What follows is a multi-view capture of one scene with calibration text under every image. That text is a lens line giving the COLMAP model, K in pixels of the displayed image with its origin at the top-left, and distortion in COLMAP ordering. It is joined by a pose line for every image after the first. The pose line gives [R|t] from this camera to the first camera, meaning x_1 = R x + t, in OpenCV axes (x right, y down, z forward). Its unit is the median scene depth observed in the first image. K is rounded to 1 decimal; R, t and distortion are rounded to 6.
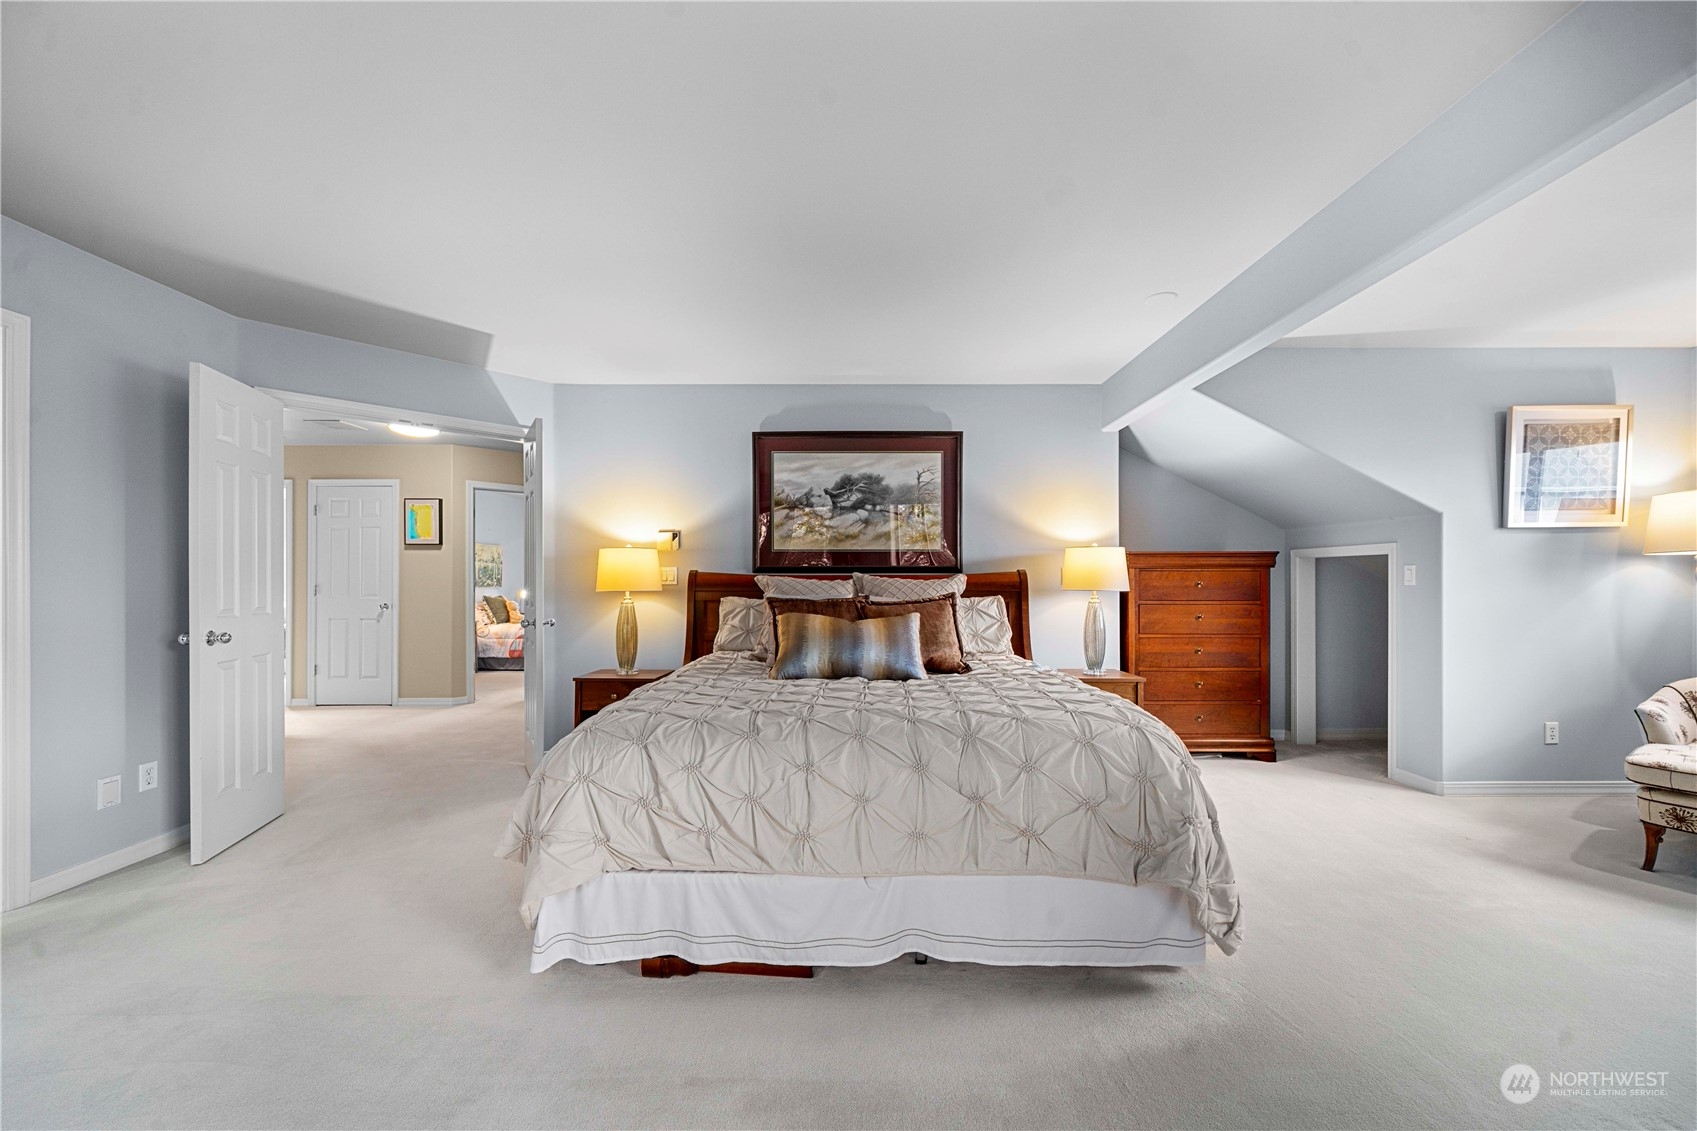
lens RADIAL K [[639.3, 0, 837.2], [0, 639.3, 589.9], [0, 0, 1]] dist [-0.002164, -0.000097]
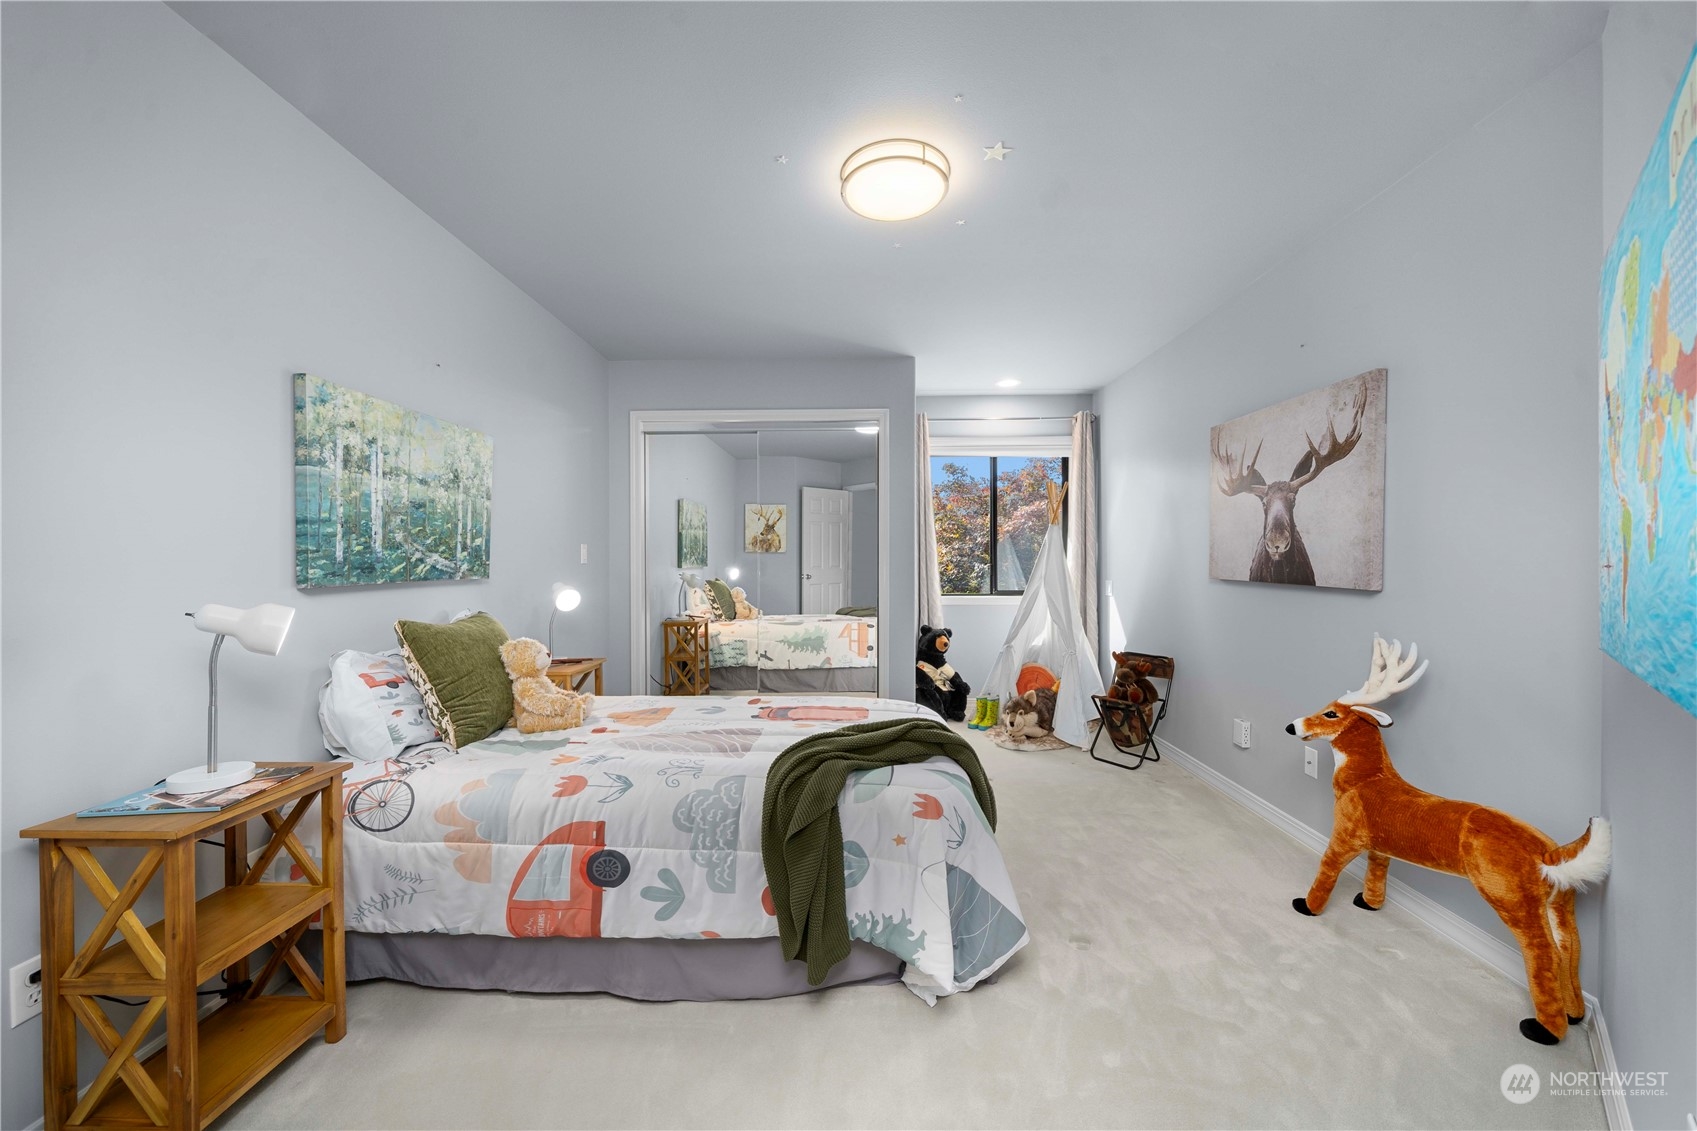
lens RADIAL K [[639.3, 0, 840.5], [0, 639.3, 565.6], [0, 0, 1]] dist [-0.002164, -0.000097]
pose [[0.999726, -0.004686, -0.022944, -0.388225], [0.004681, 0.999989, -0.000249, -0.010471], [0.022945, 0.000142, 0.999737, 0.770998]]
